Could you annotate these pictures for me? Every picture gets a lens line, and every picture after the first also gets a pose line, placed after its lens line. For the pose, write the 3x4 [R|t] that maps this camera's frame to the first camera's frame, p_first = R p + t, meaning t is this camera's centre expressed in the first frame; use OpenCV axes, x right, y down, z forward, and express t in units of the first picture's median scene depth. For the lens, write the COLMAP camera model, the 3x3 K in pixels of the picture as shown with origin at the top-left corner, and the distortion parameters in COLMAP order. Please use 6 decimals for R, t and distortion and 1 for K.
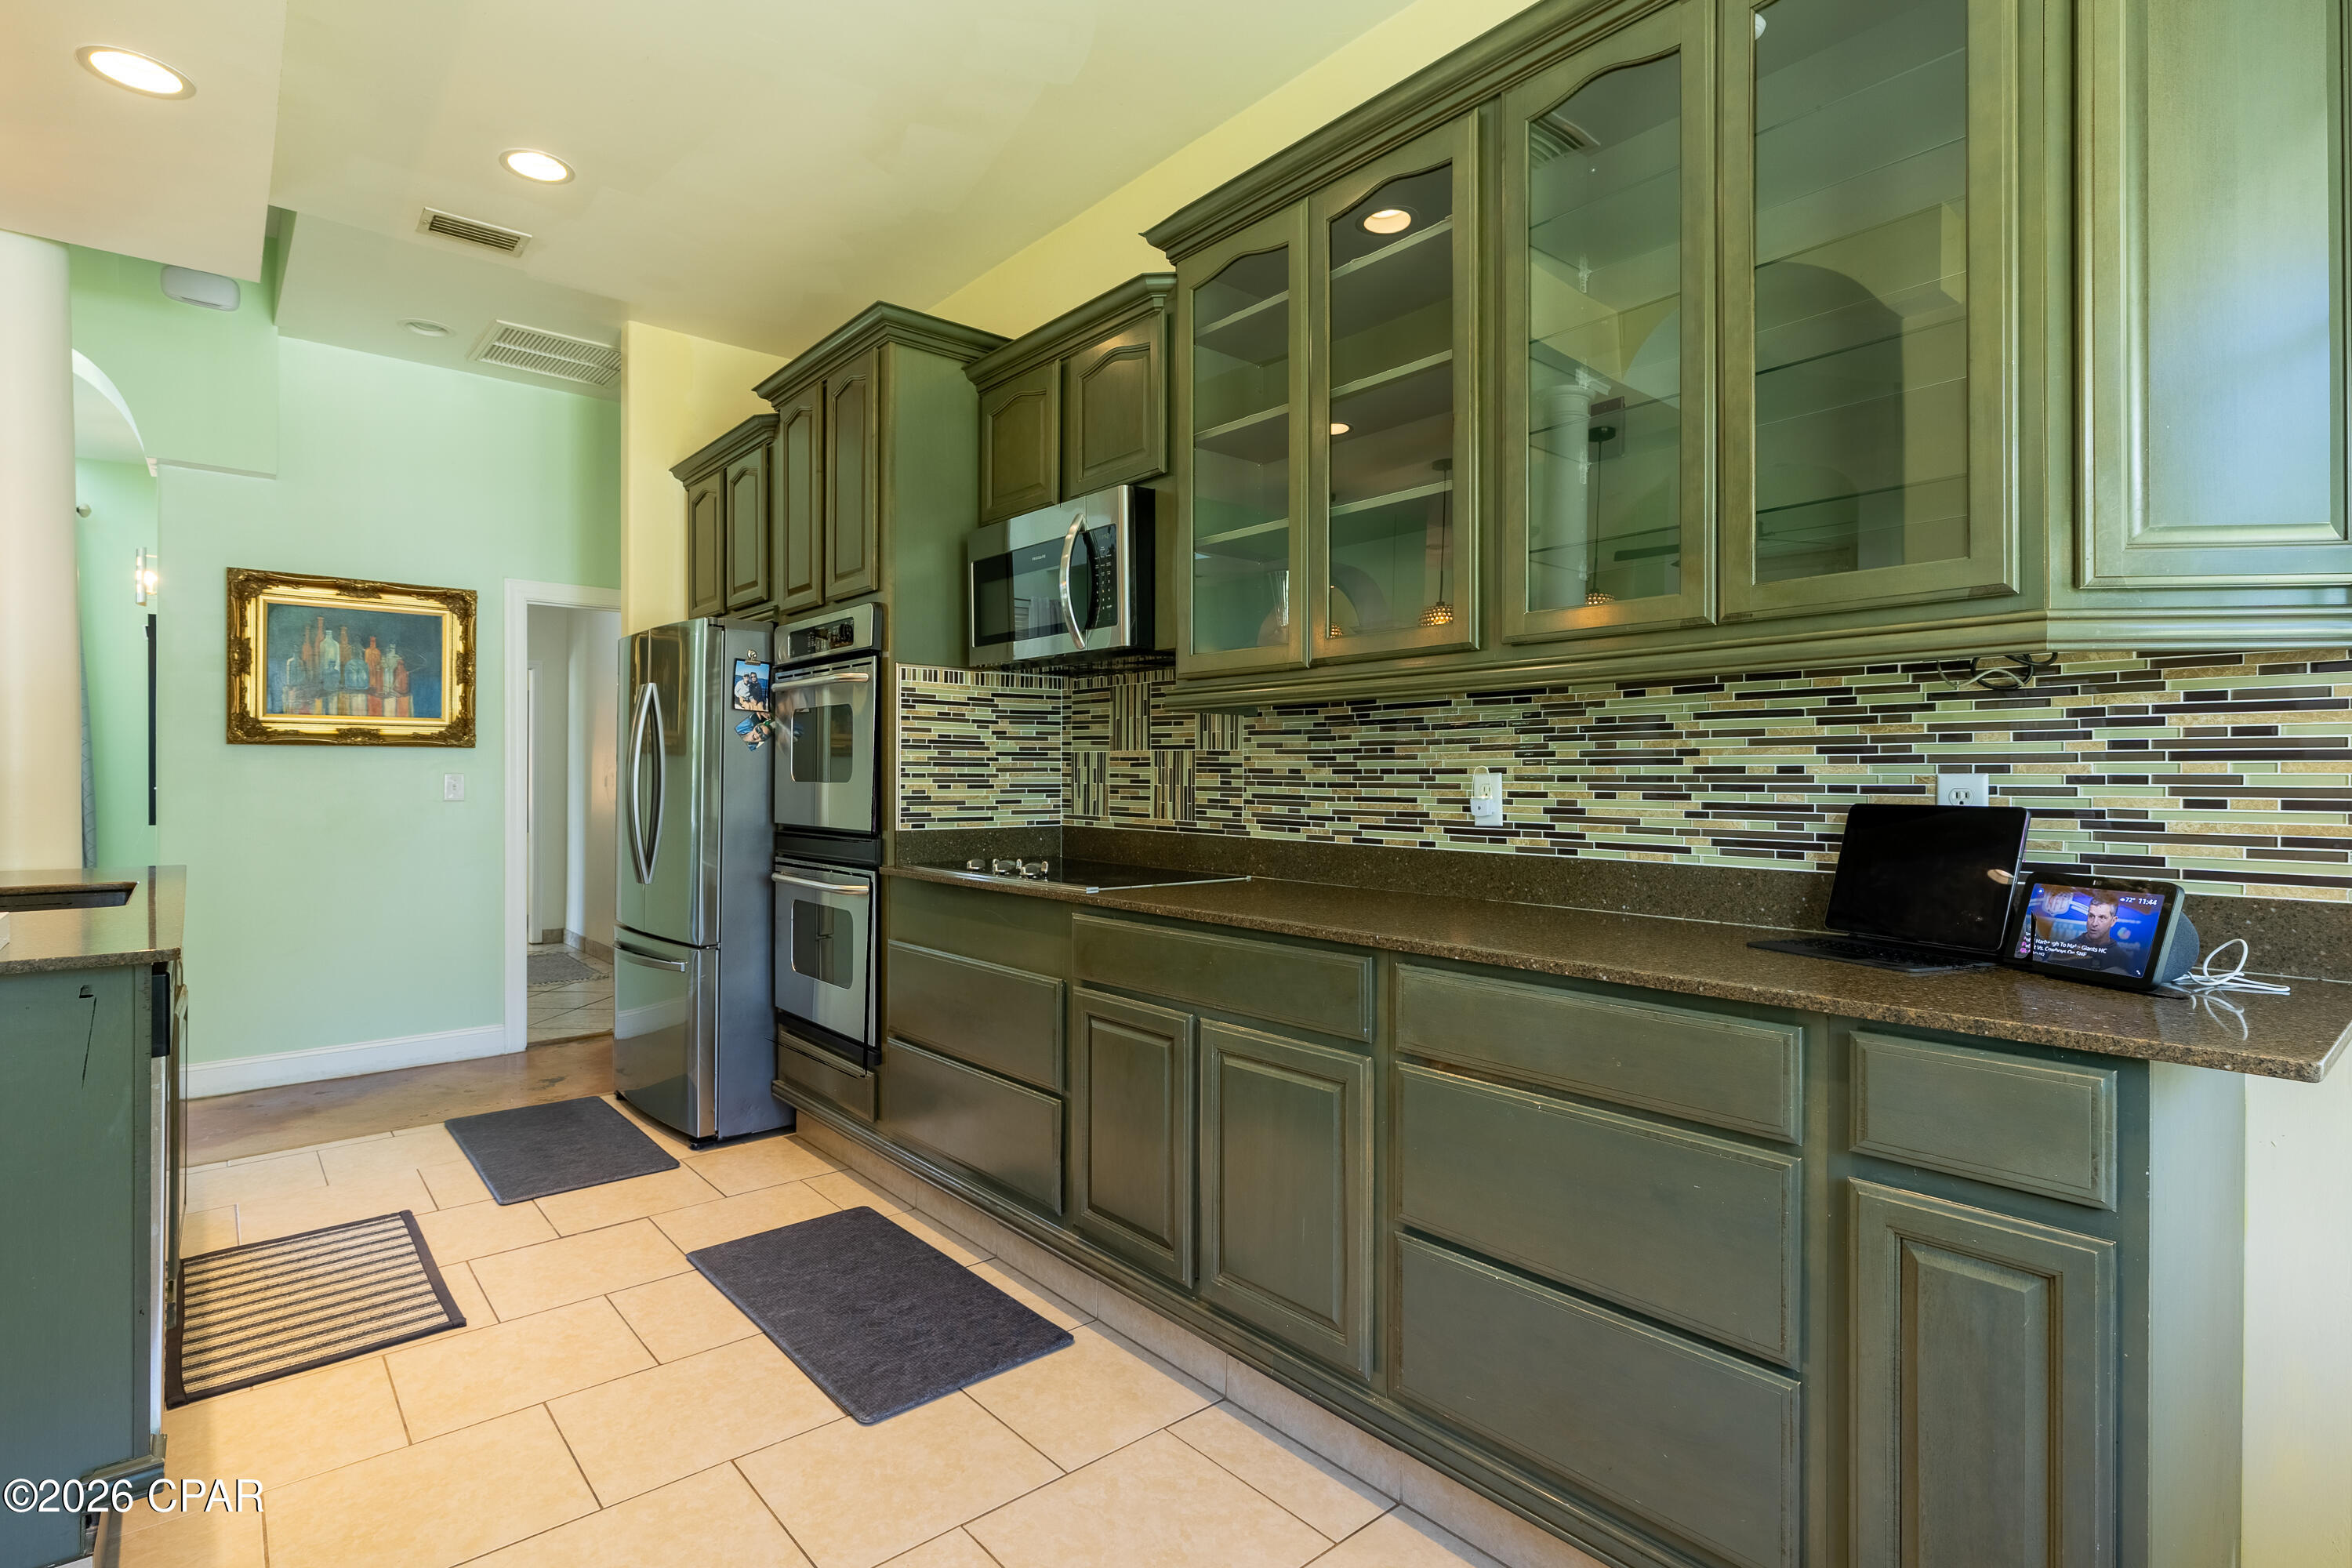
lens RADIAL K [[1152.0, 0, 1184.5], [0, 1152.0, 774.2], [0, 0, 1]] dist [0.005481, 0.001068]
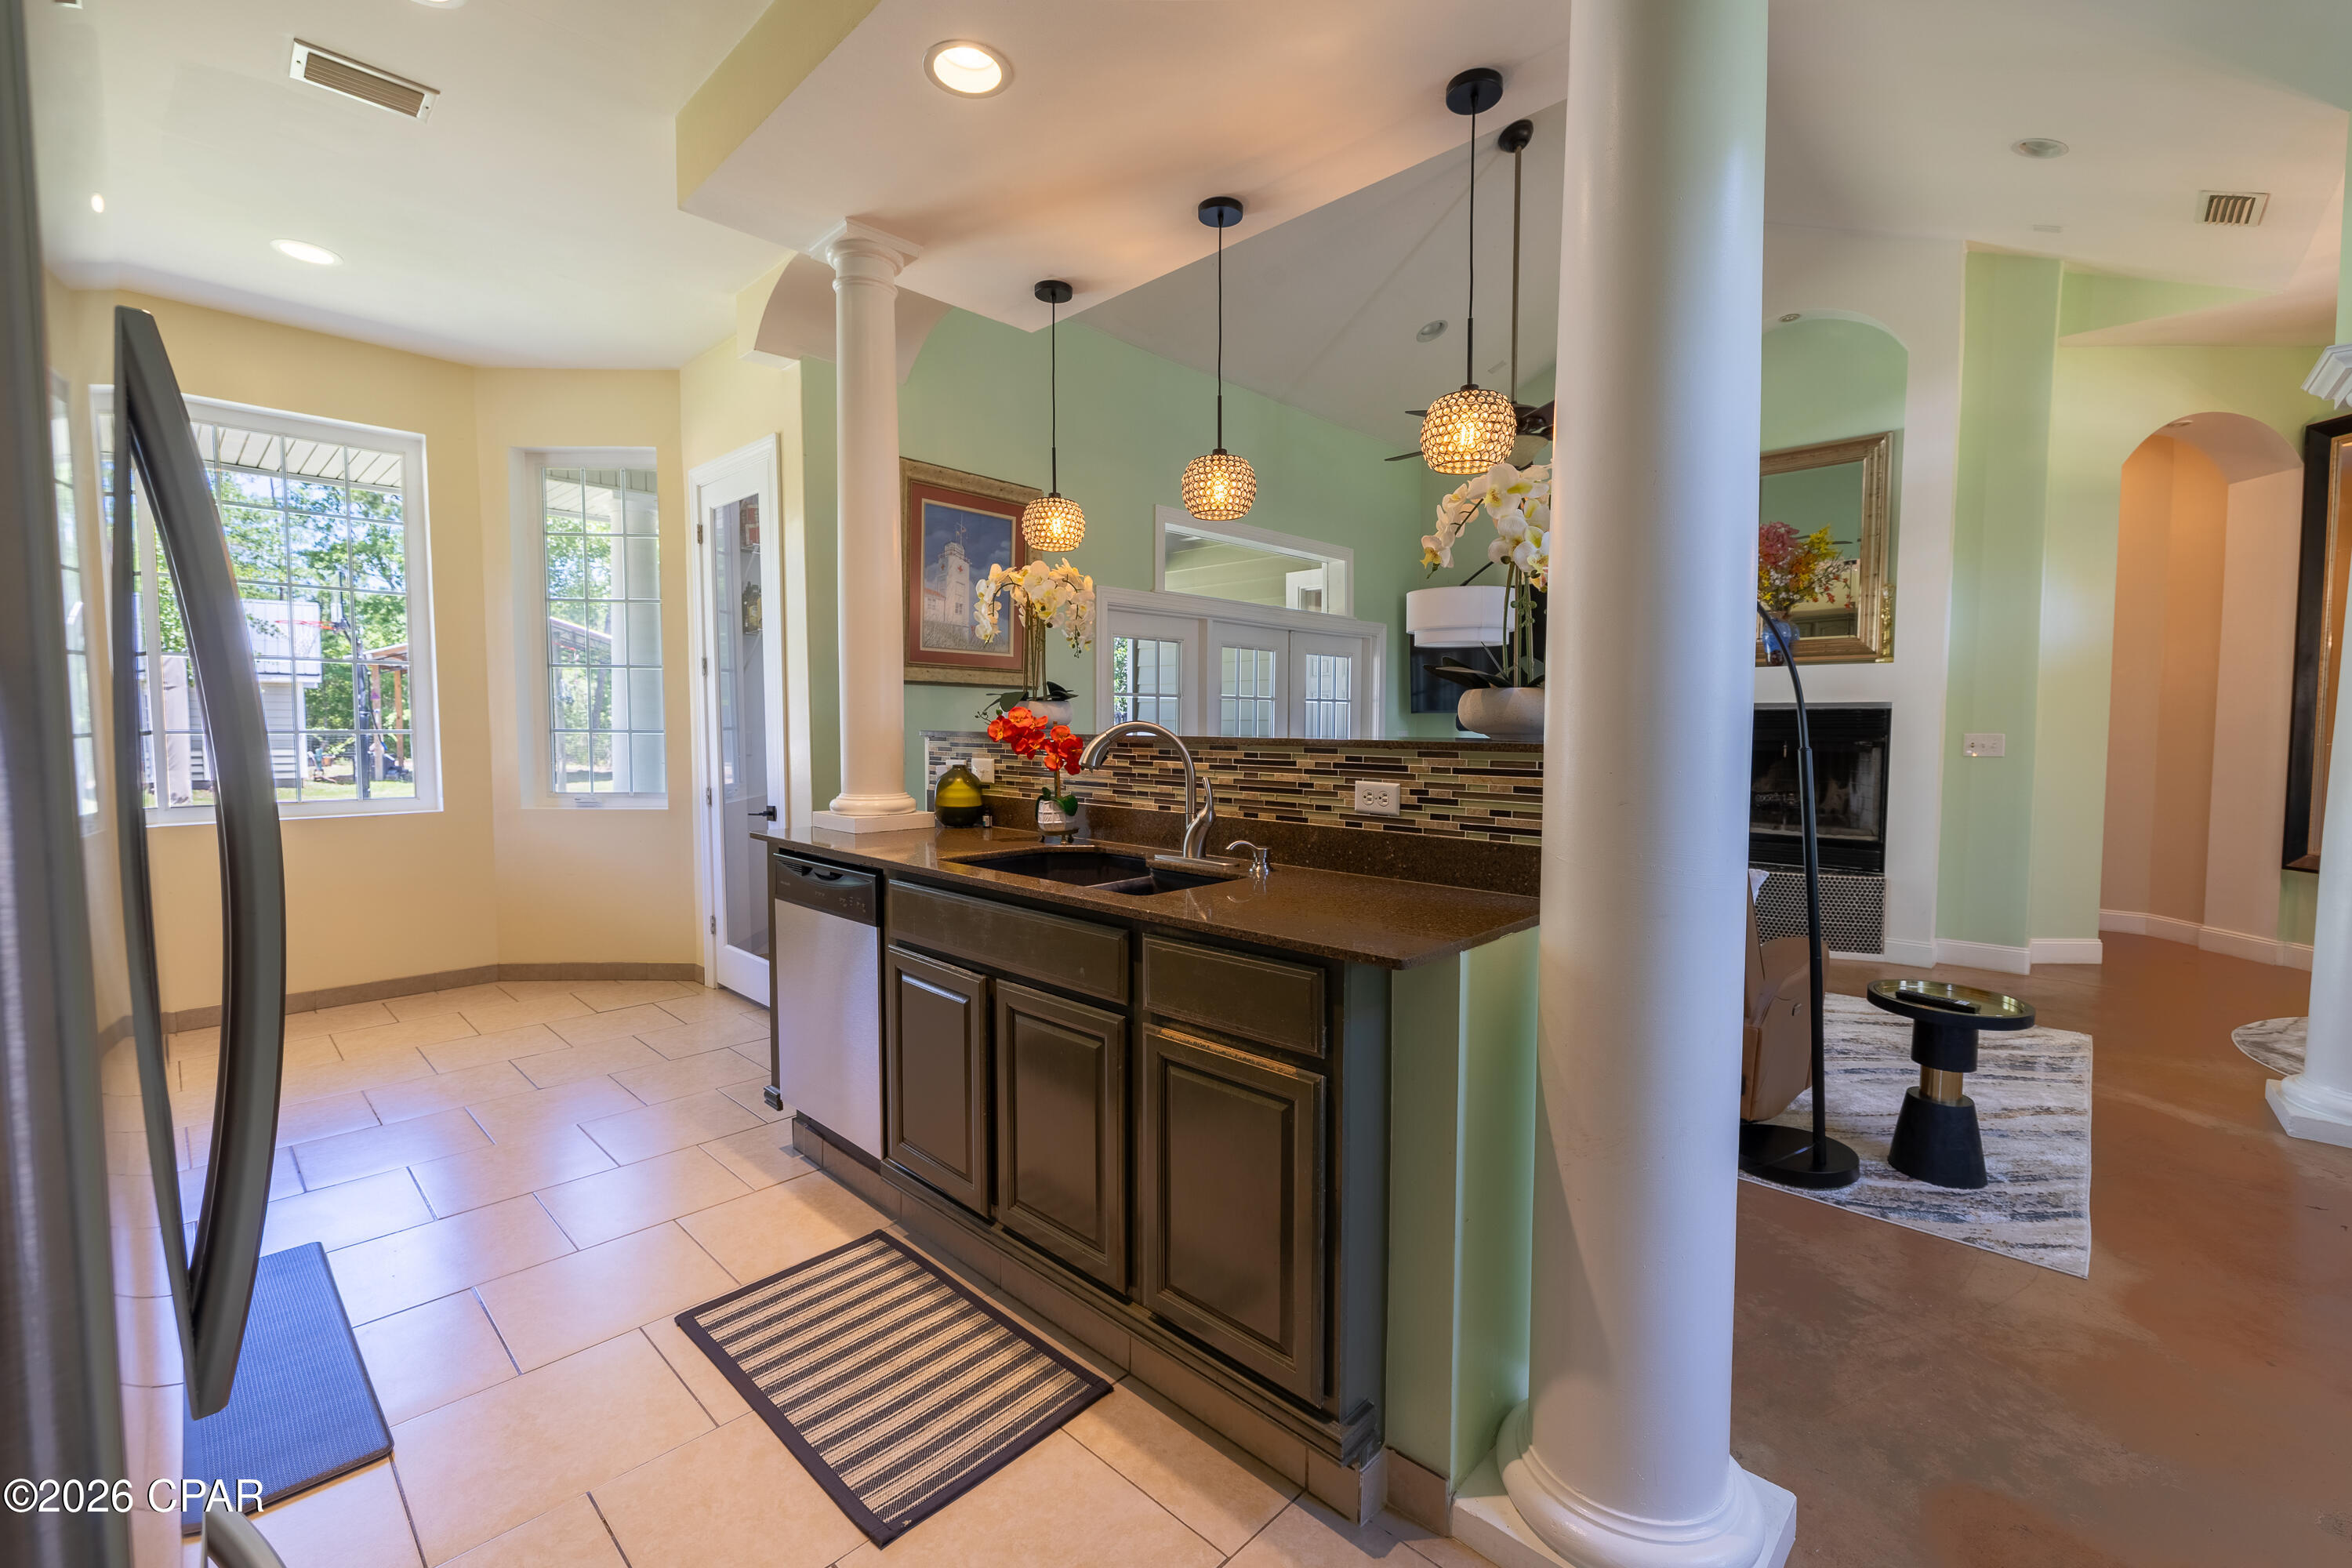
lens RADIAL K [[984.8, 0, 1184.3], [0, 984.8, 779.6], [0, 0, 1]] dist [-0.000183, 0.000415]
pose [[-0.994946, 0.002460, -0.100383, -0.988180], [-0.003312, 0.998352, 0.057288, -0.024293], [0.100358, 0.057331, -0.993298, 1.884536]]
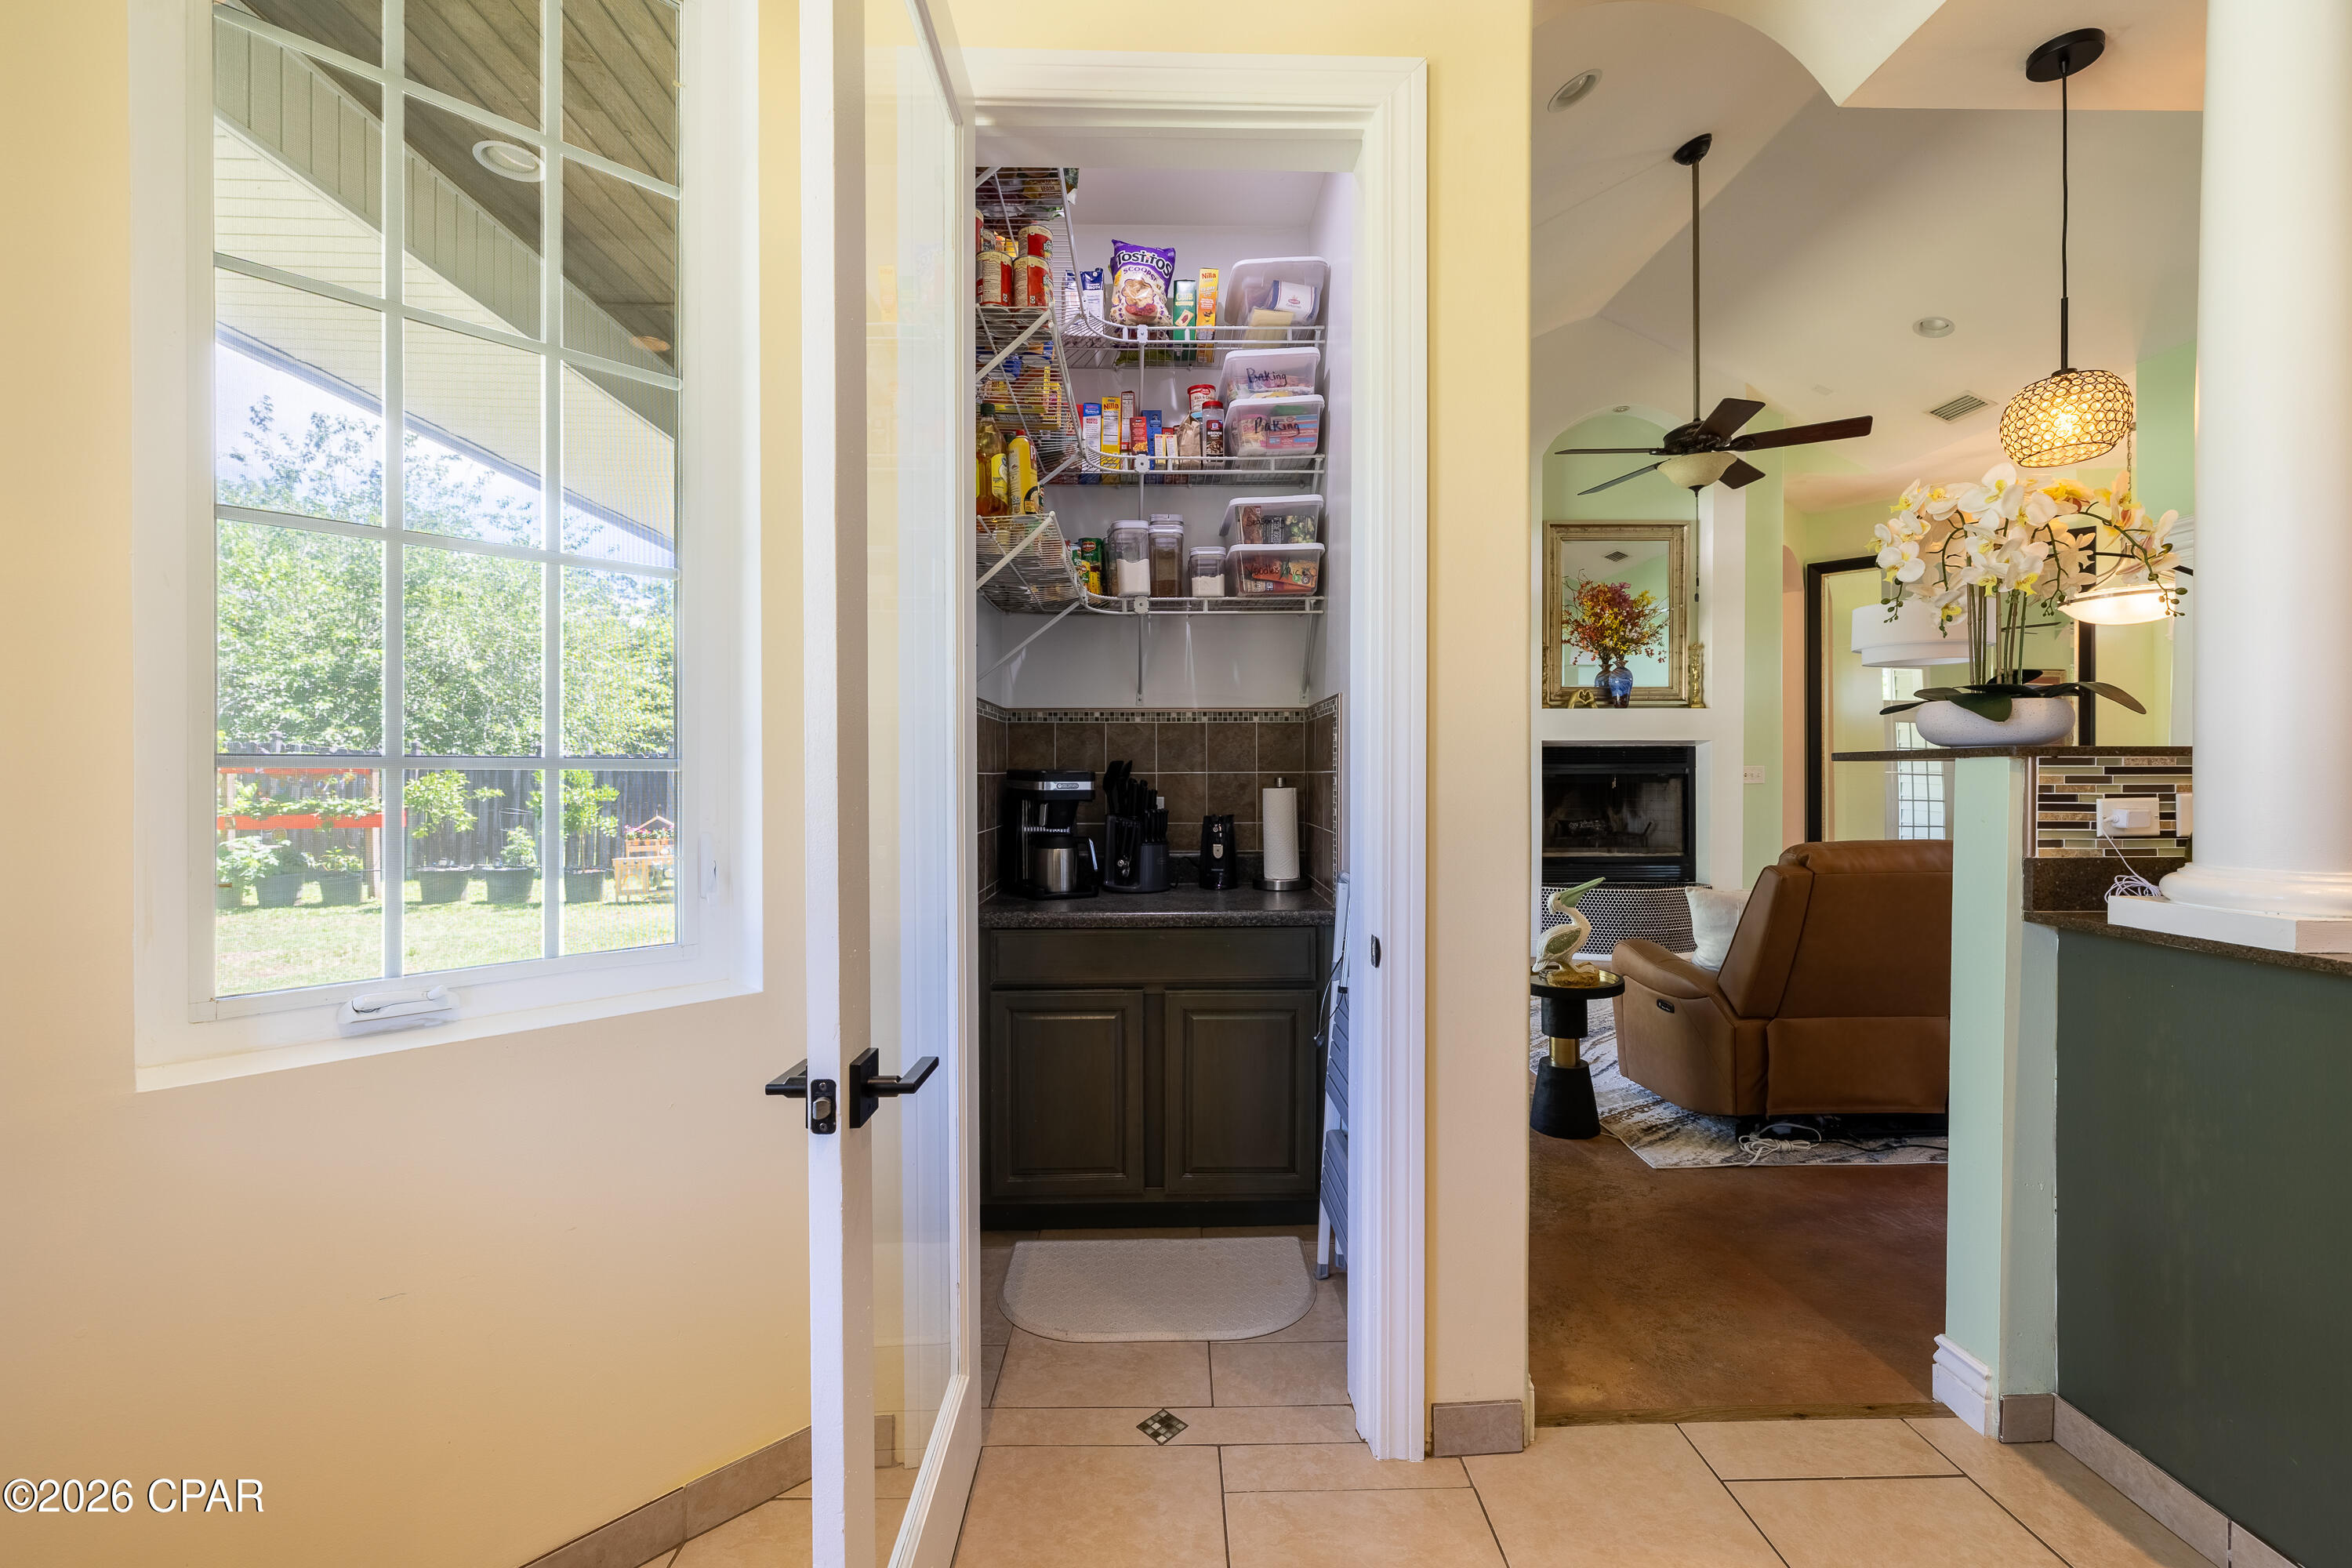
lens RADIAL K [[984.8, 0, 1195.1], [0, 984.8, 769.5], [0, 0, 1]] dist [-0.000183, 0.000415]
pose [[-0.622694, -0.001068, -0.782464, 0.136584], [-0.000337, 0.999999, -0.001097, 0.004184], [0.782465, -0.000420, -0.622694, 0.509112]]
